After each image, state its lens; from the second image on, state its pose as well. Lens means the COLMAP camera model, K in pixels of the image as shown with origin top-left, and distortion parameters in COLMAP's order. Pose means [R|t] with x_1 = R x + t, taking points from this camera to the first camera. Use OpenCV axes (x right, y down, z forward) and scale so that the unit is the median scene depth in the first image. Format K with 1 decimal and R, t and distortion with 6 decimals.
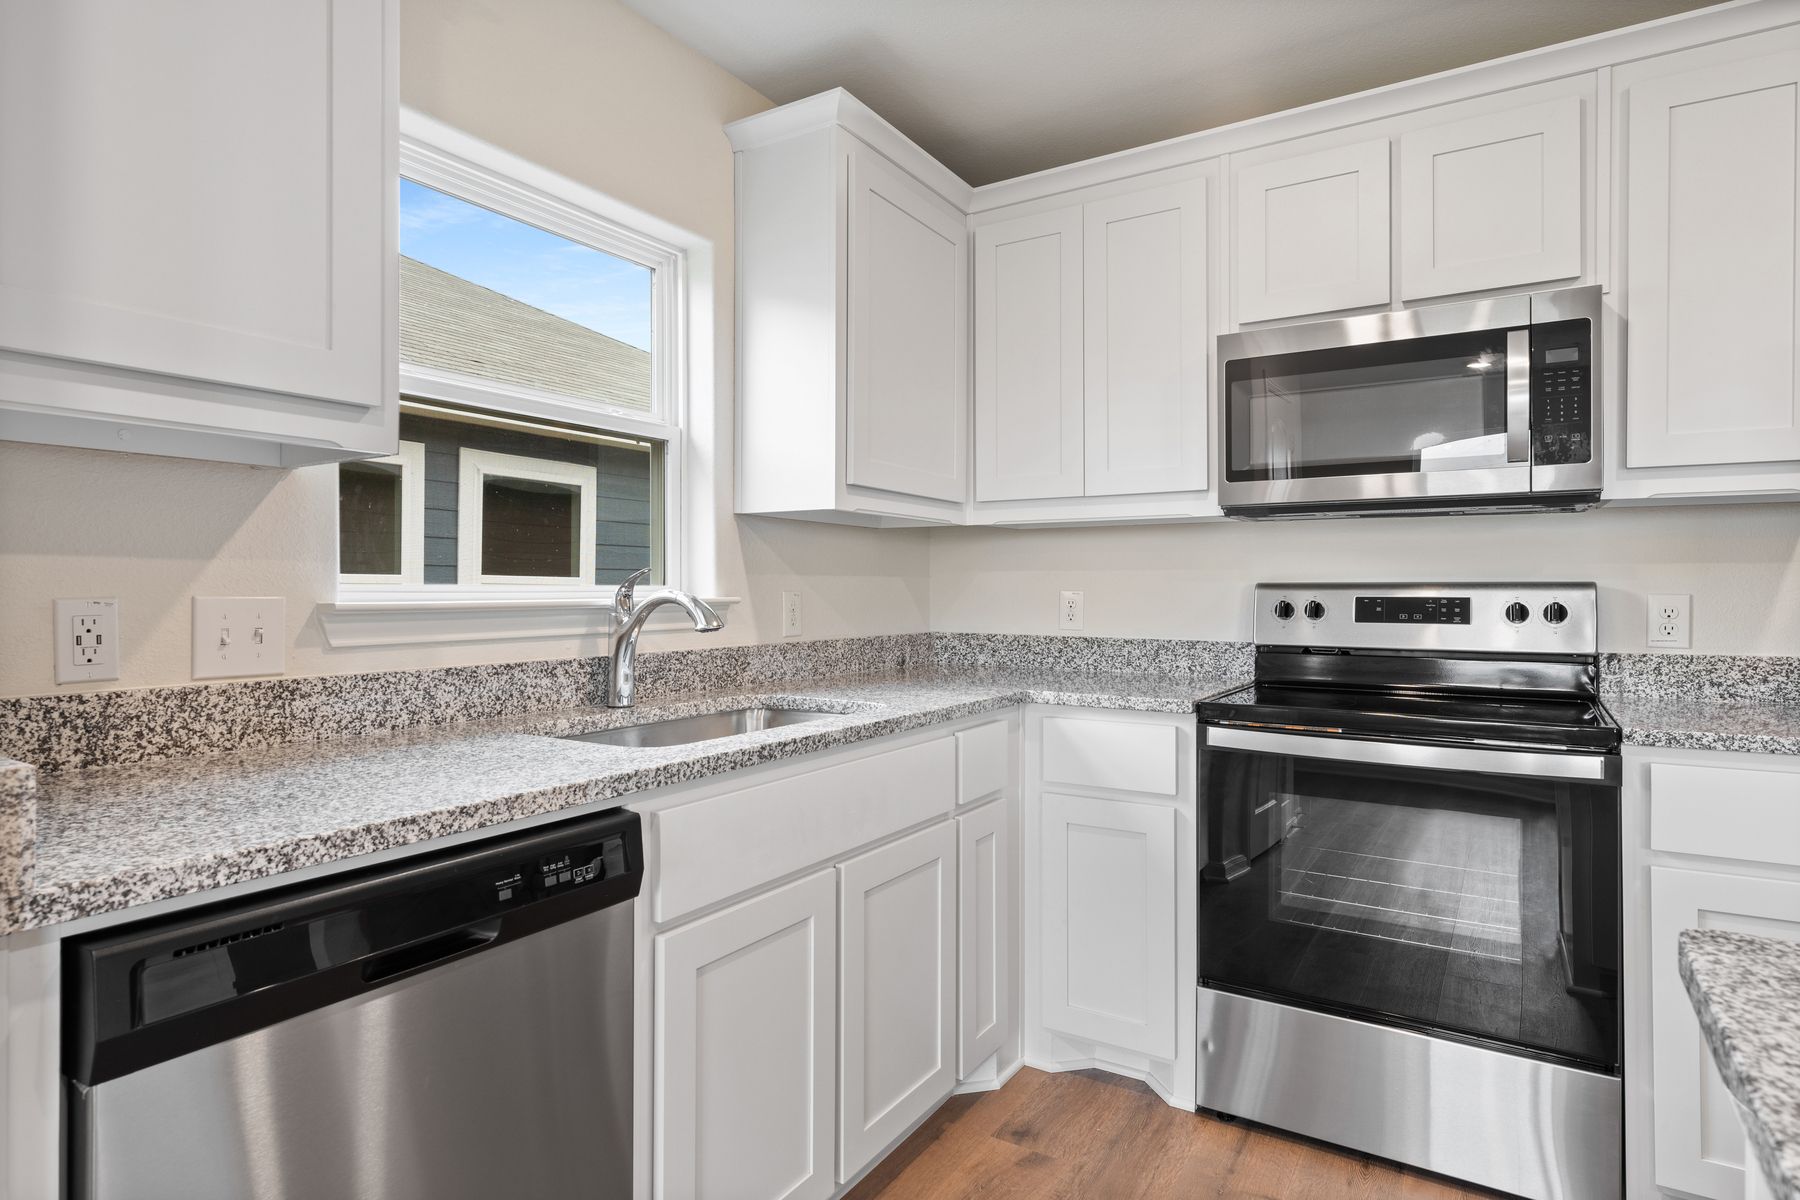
lens RADIAL K [[969.4, 0, 896.6], [0, 969.4, 586.6], [0, 0, 1]] dist [0.000209, -0.000765]
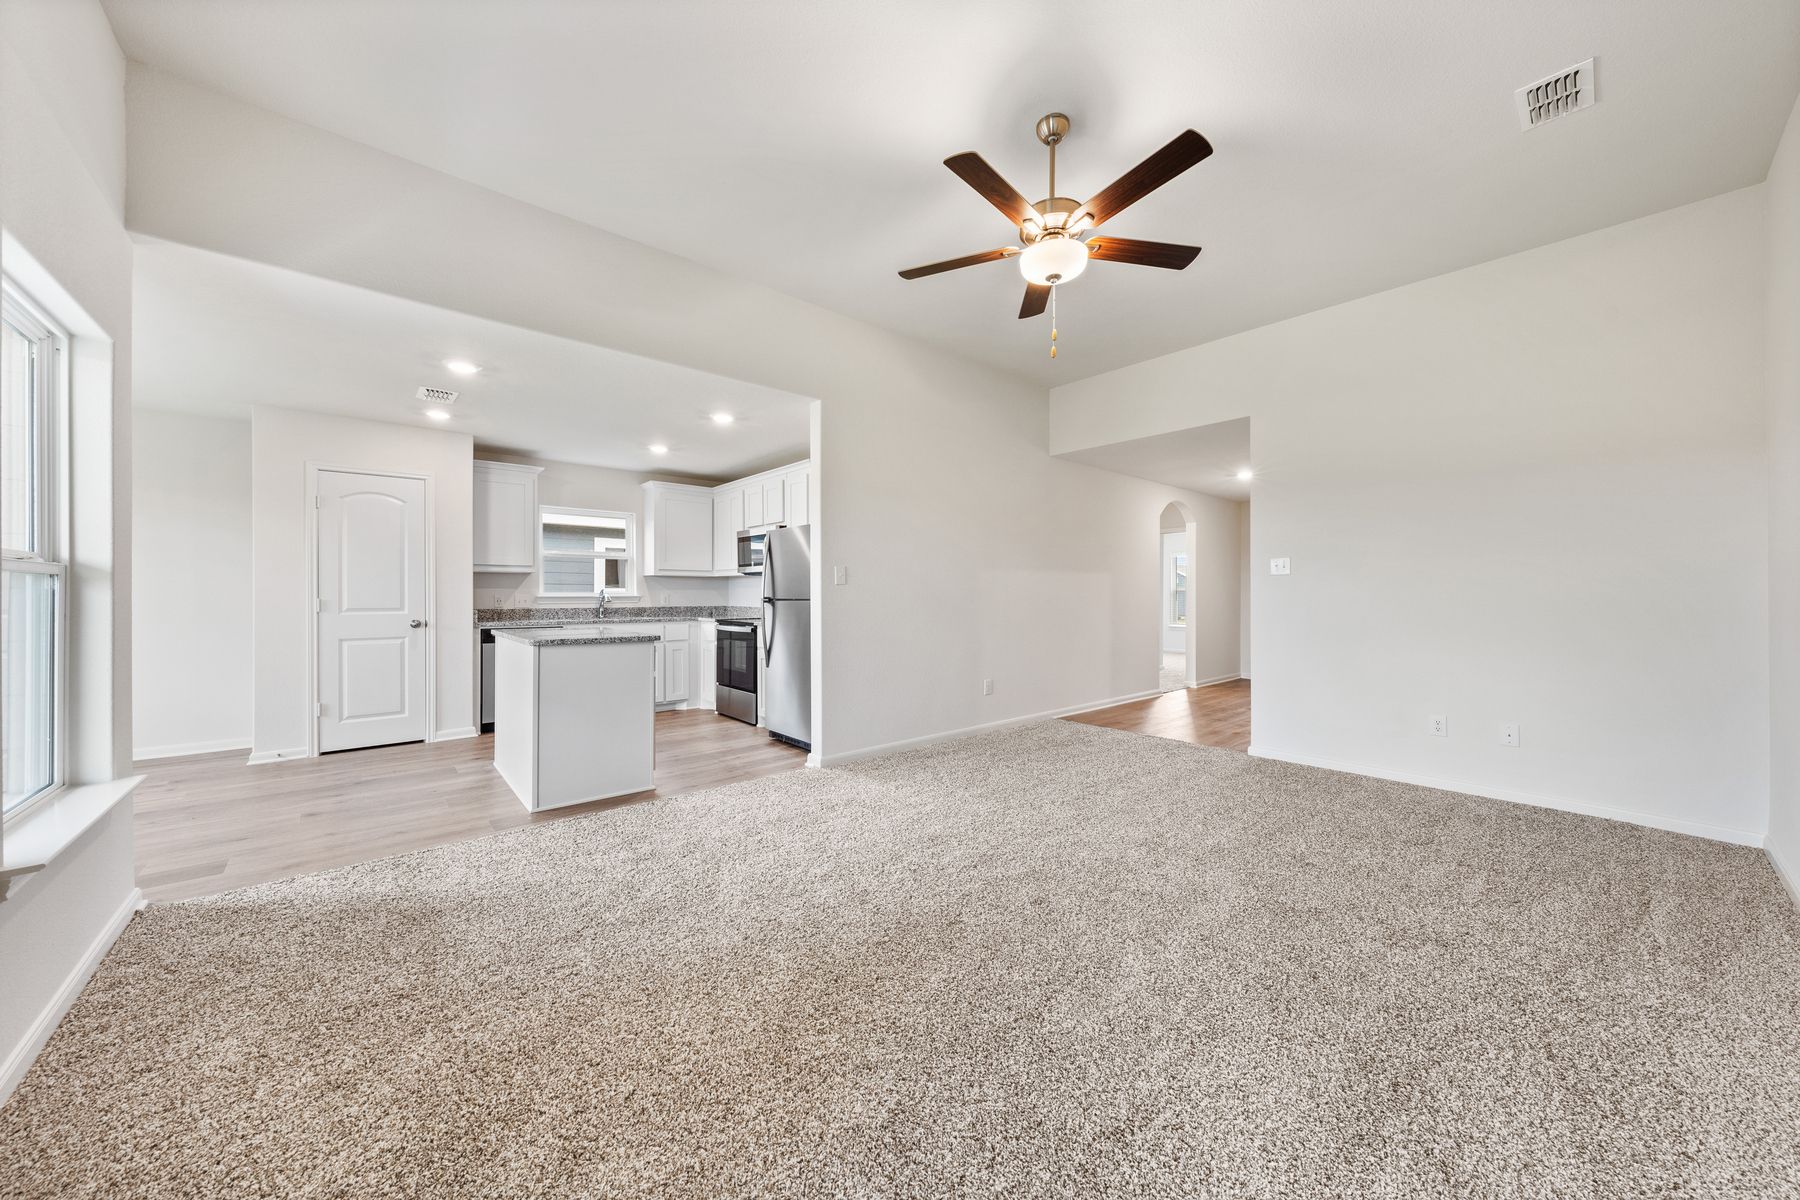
lens RADIAL K [[631.6, 0, 900.0], [0, 631.6, 600.0], [0, 0, 1]] dist [-0.000361, -0.000018]
pose [[0.955815, 0.000249, -0.293969, 1.796652], [0.003899, 0.999901, 0.013523, -0.000715], [0.293944, -0.014072, 0.955719, -1.371957]]
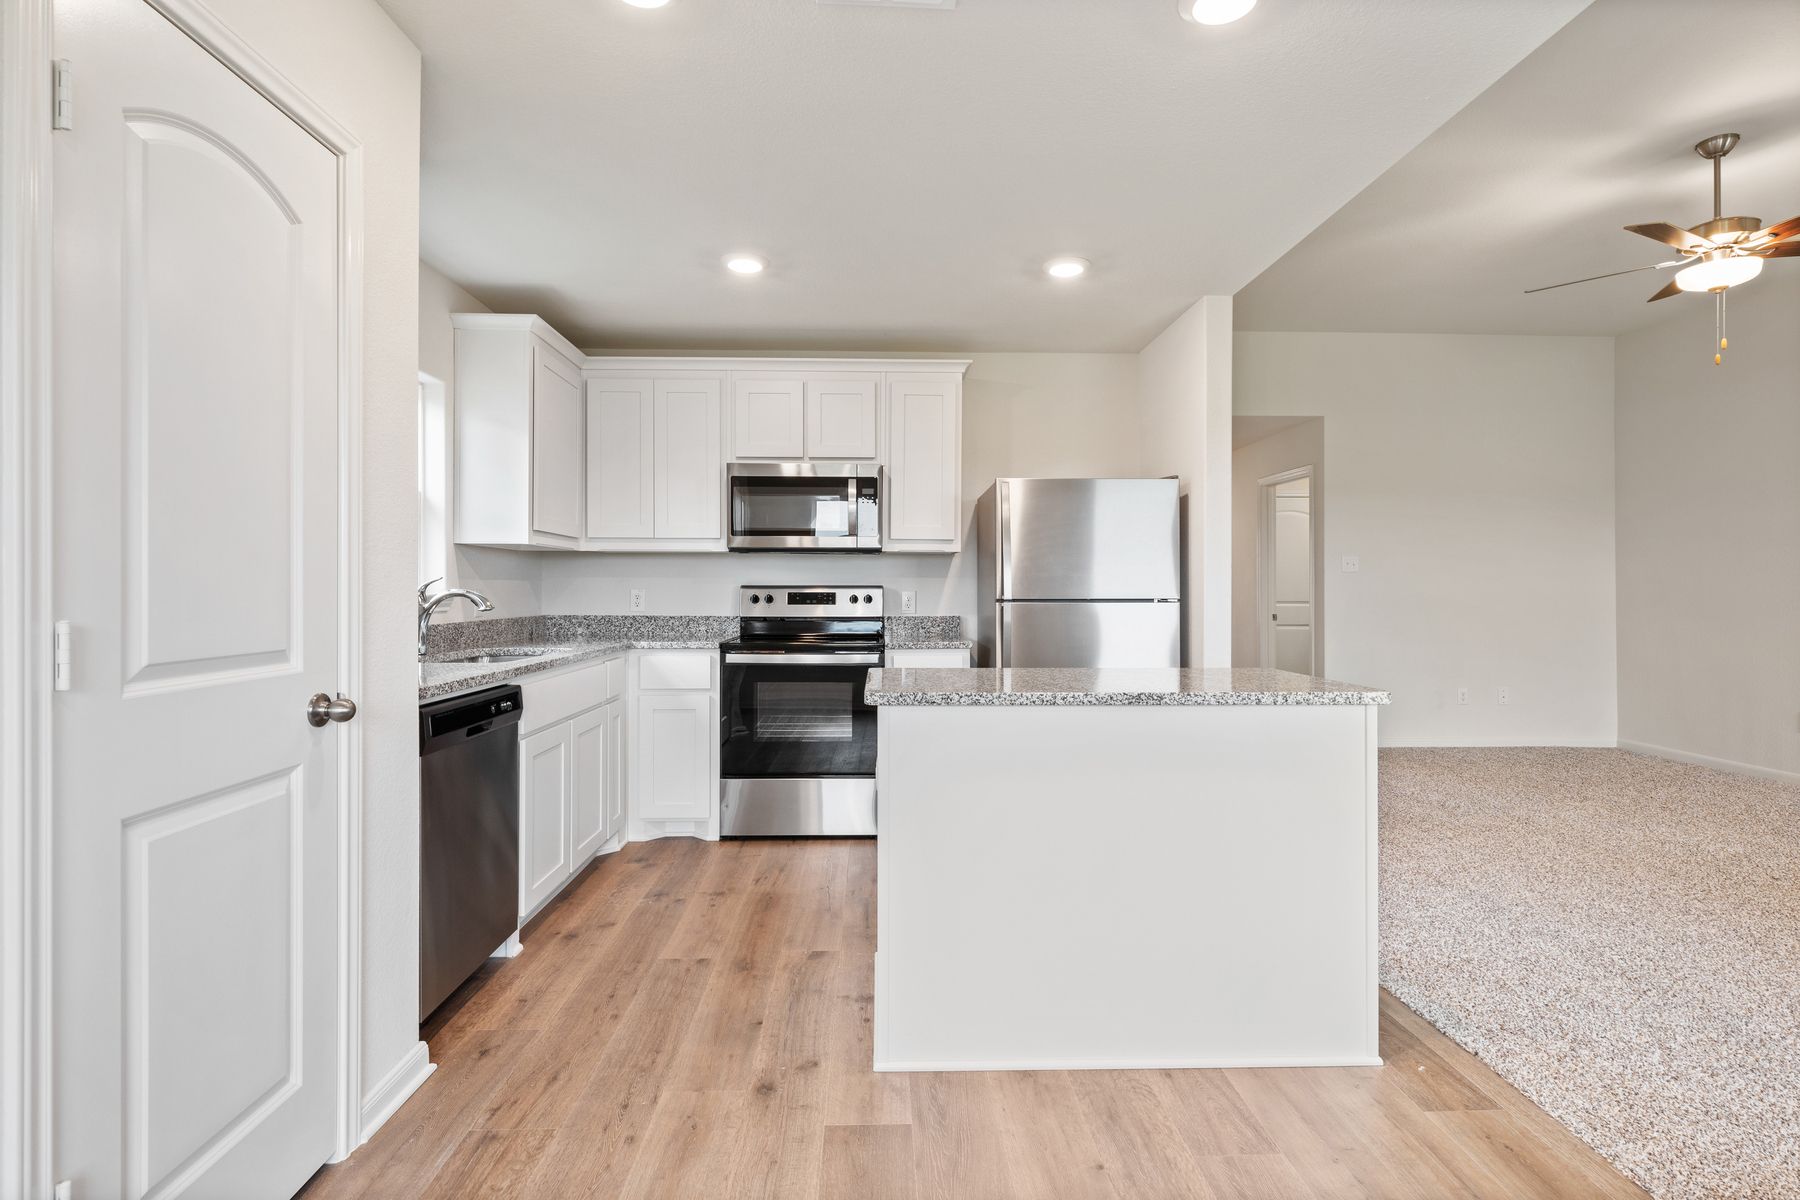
lens RADIAL K [[866.8, 0, 901.4], [0, 866.8, 590.0], [0, 0, 1]] dist [-0.000032, -0.000001]
pose [[0.829010, -0.000469, 0.559234, -0.385282], [-0.003000, 0.999982, 0.005286, -0.005087], [-0.559226, -0.006060, 0.828993, -0.715553]]
